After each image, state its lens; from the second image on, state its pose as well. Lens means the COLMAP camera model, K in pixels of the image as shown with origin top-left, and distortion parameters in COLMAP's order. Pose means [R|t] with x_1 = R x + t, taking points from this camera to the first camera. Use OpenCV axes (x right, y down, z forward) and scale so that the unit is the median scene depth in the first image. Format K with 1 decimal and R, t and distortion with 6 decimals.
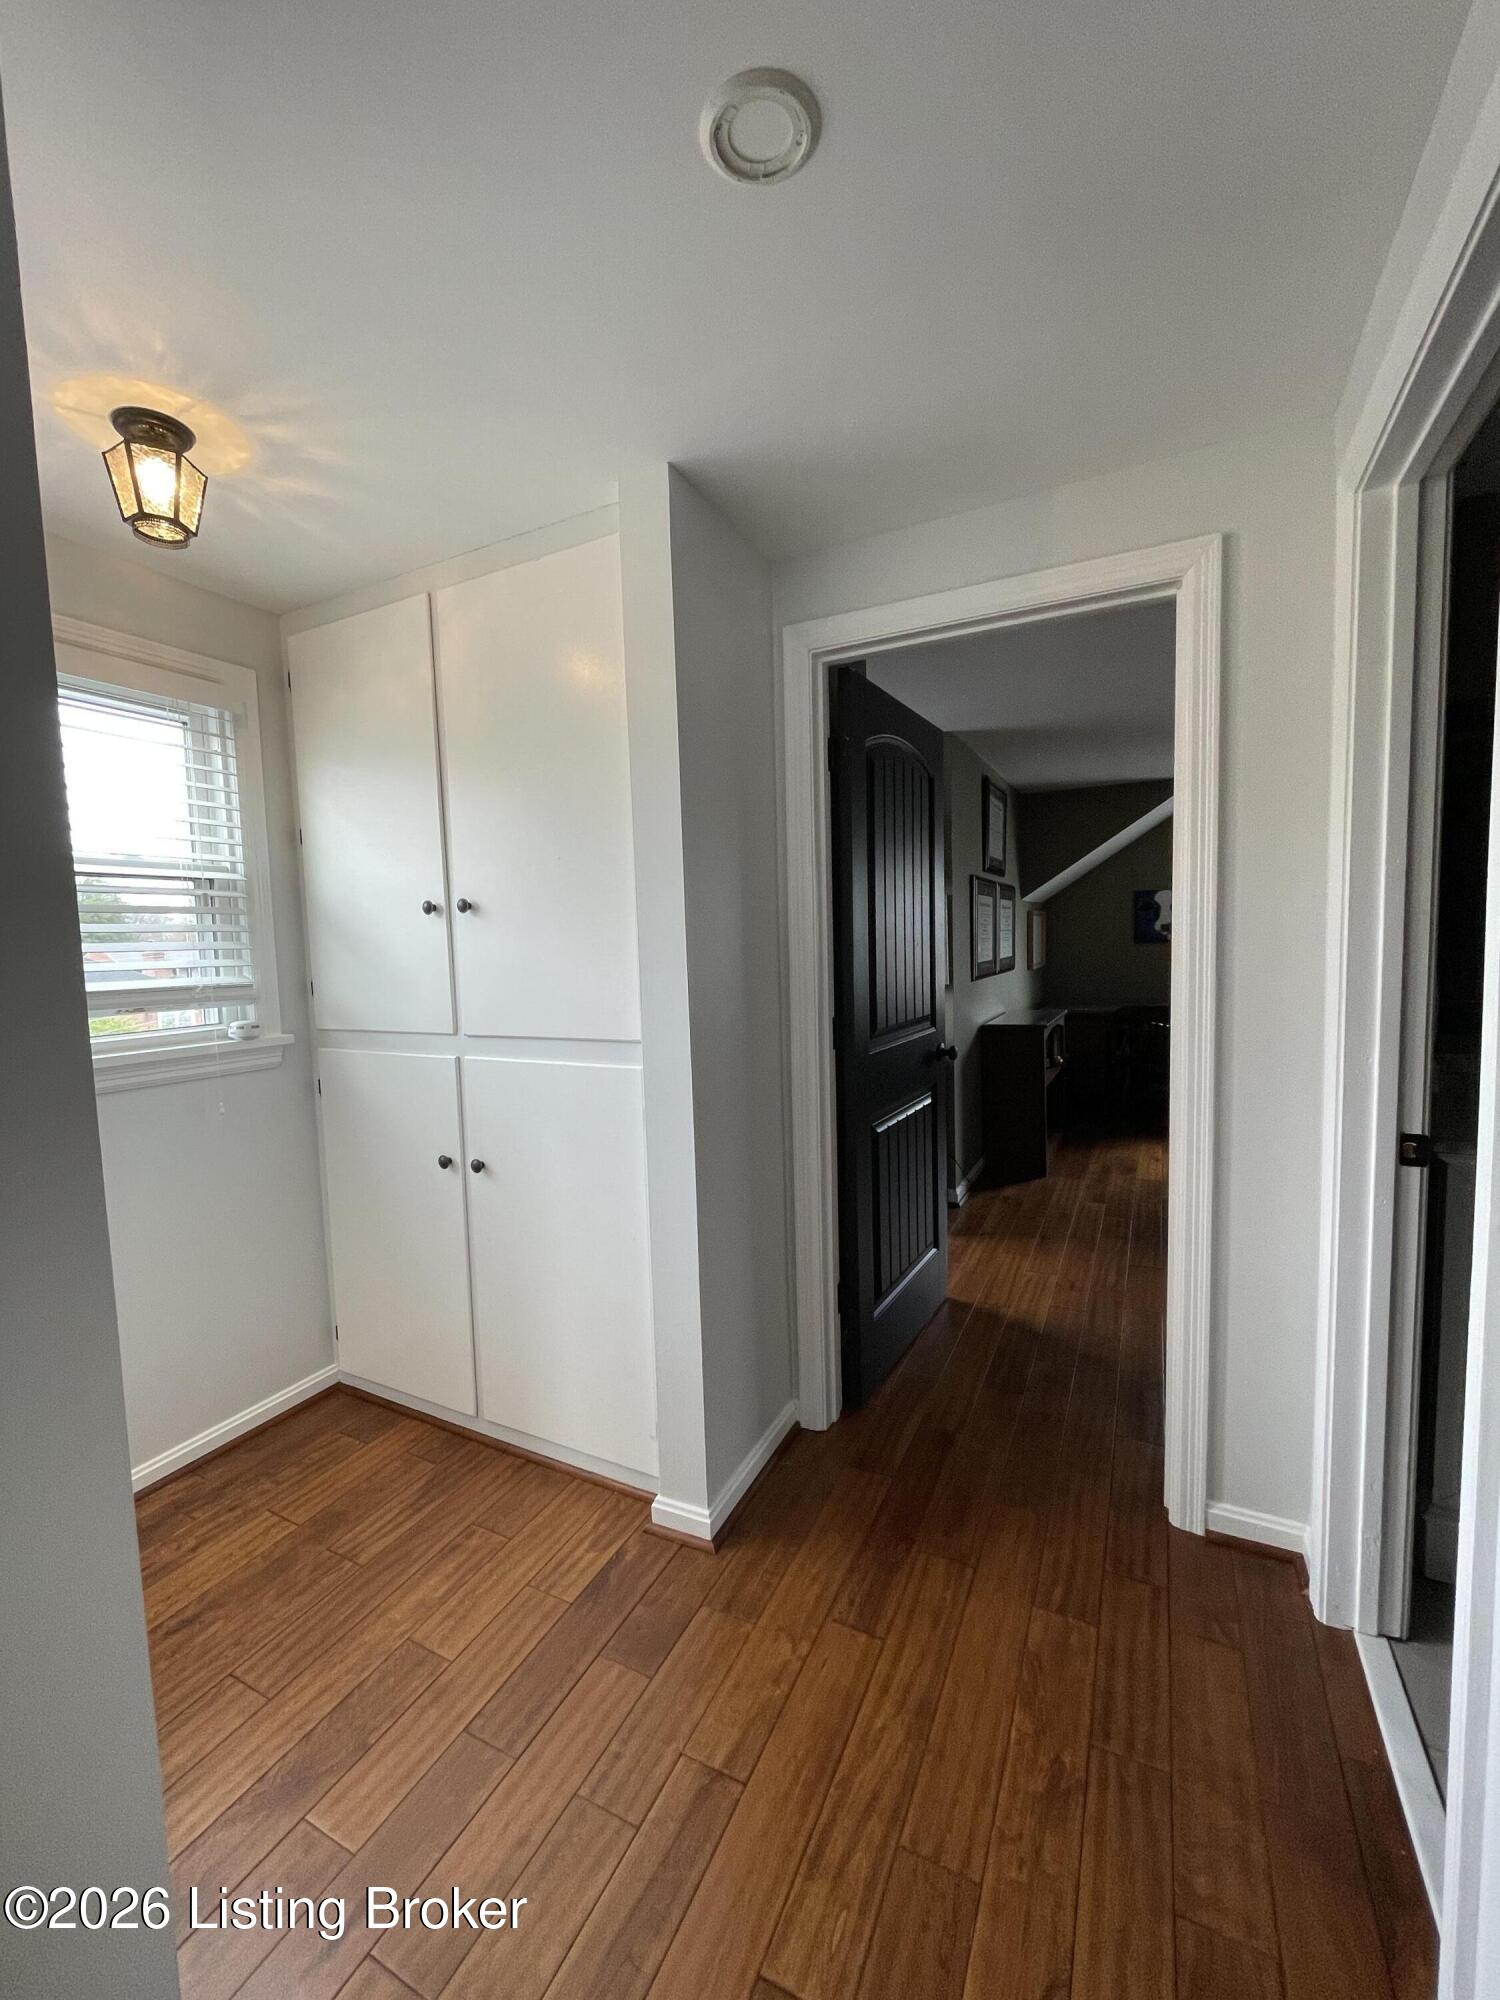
lens RADIAL K [[805.5, 0, 751.6], [0, 805.5, 998.6], [0, 0, 1]] dist [-0.002214, -0.000280]
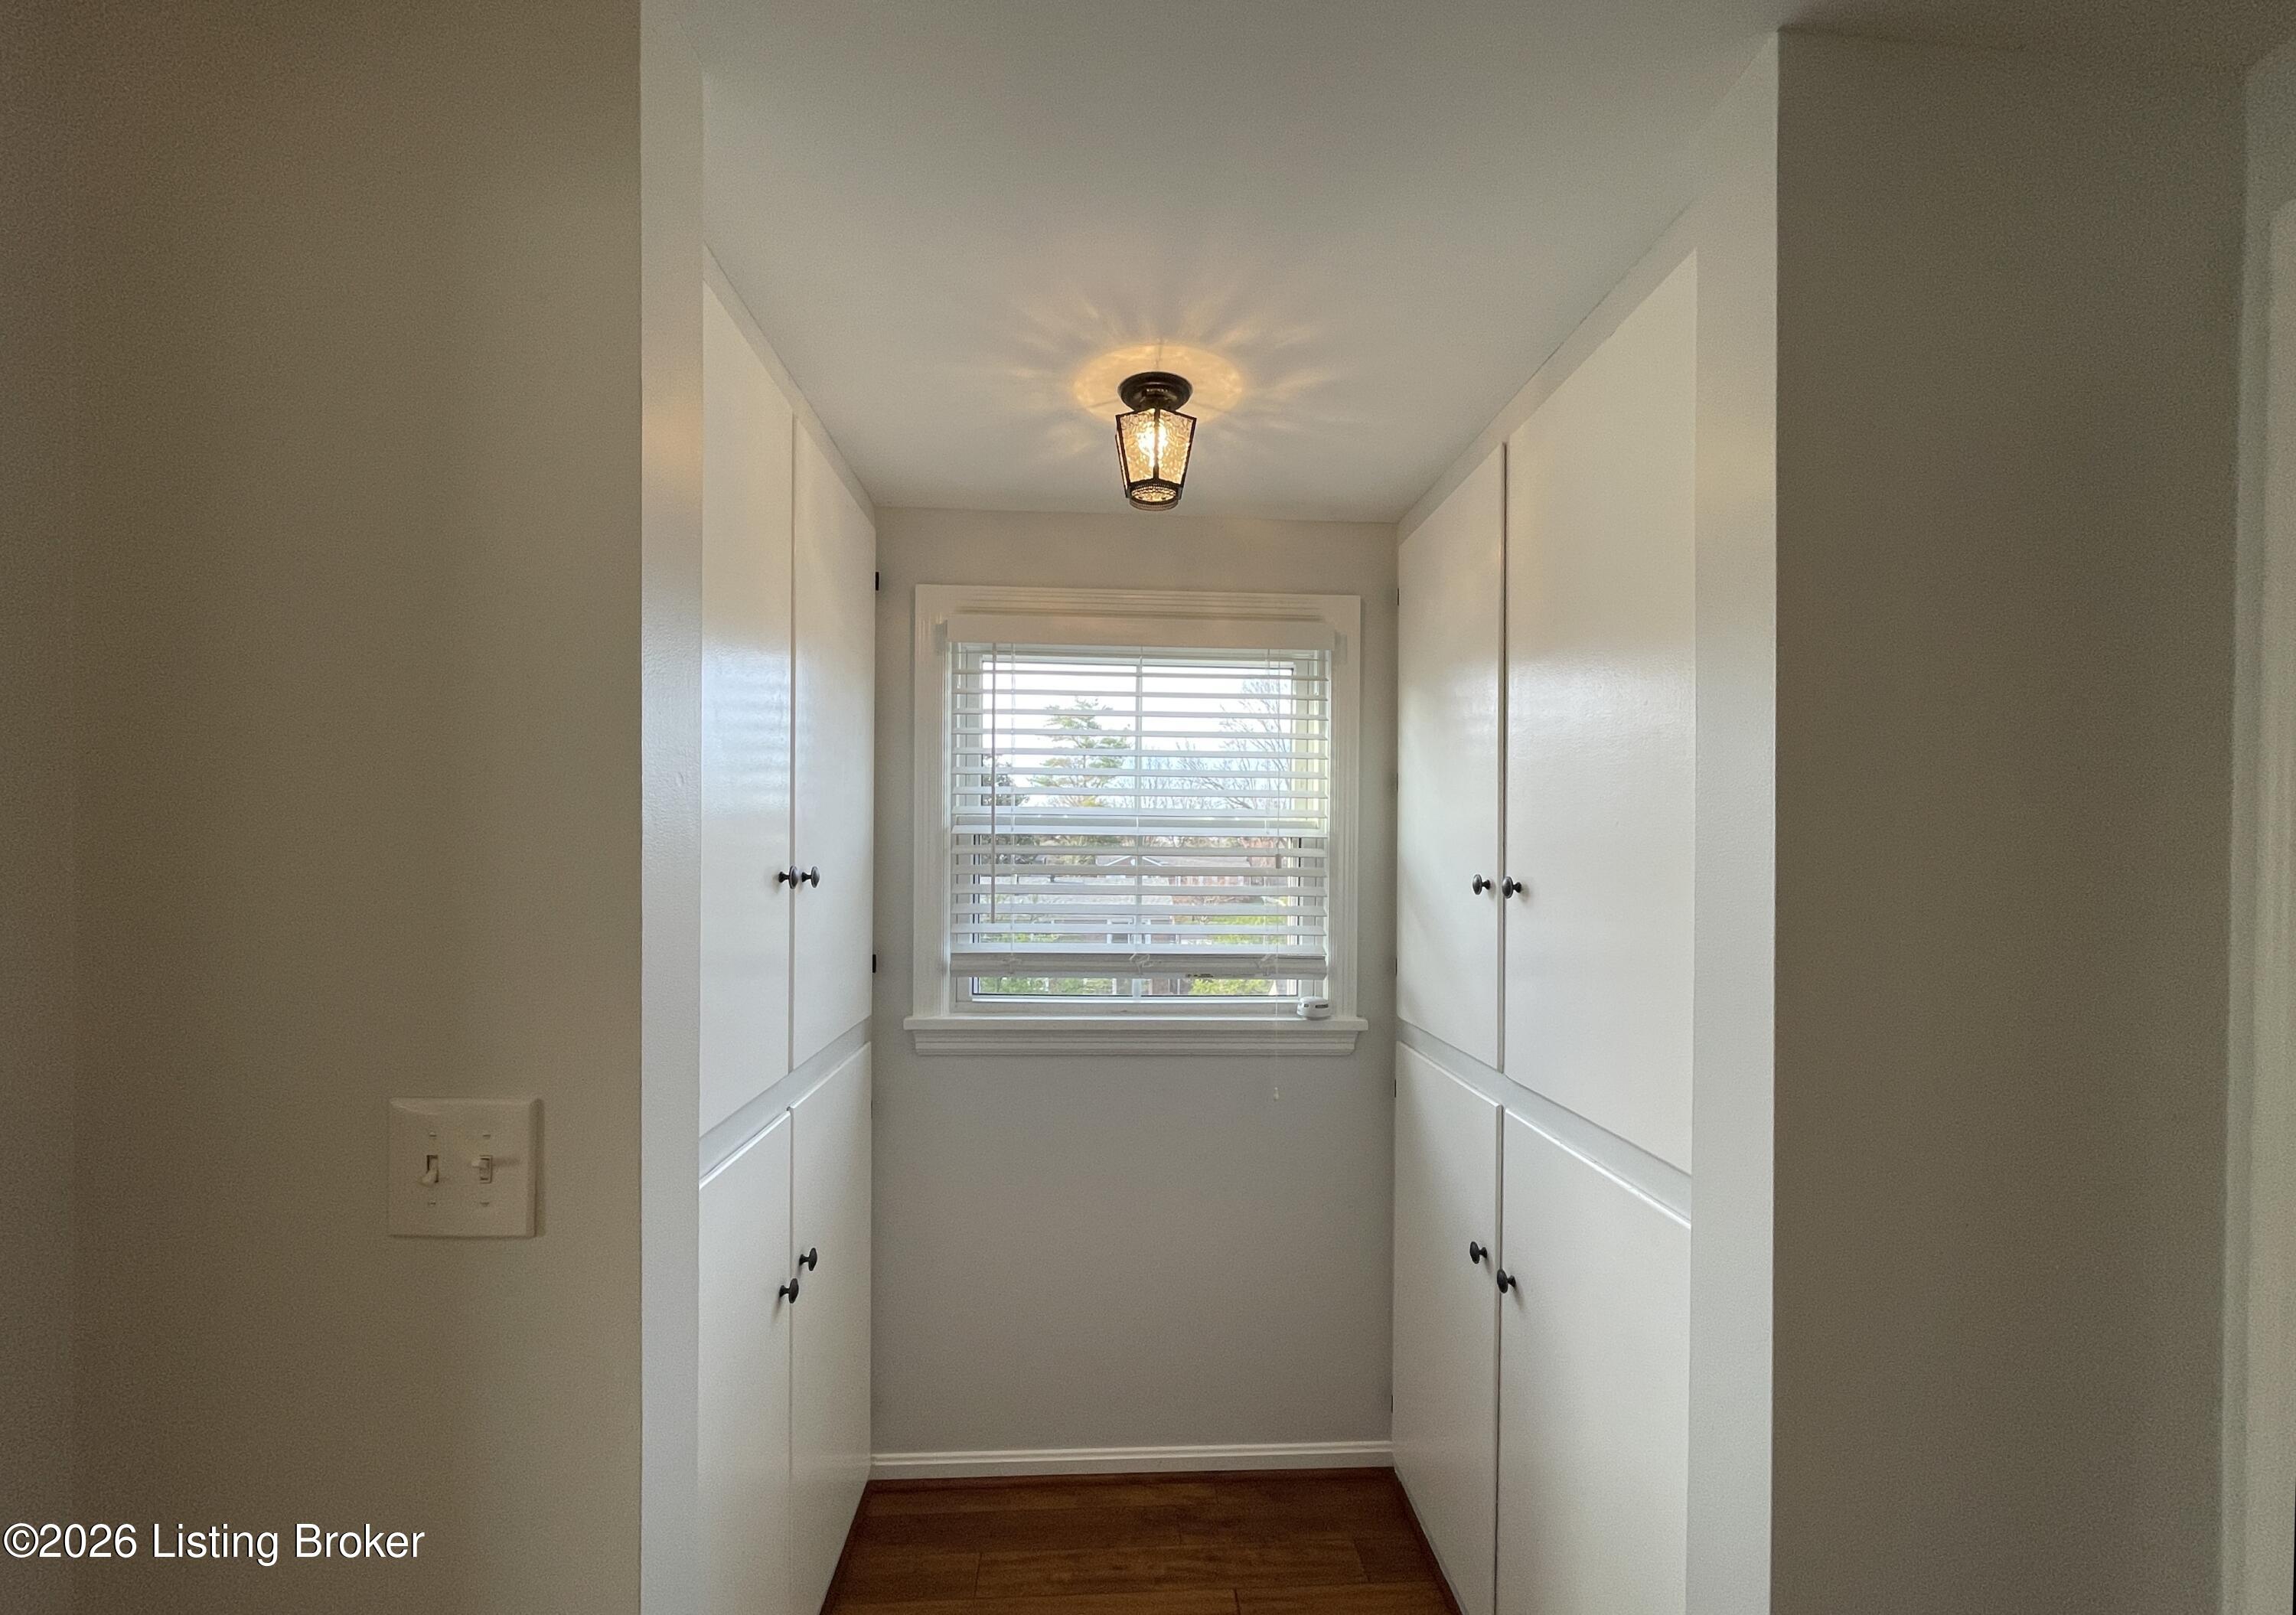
lens RADIAL K [[957.2, 0, 1149.2], [0, 957.2, 870.4], [0, 0, 1]] dist [0.019777, 0.000187]
pose [[0.506181, 0.041686, -0.861419, 0.175476], [-0.086967, 0.996207, -0.002894, -0.092889], [0.858031, 0.076380, 0.507886, 0.308872]]
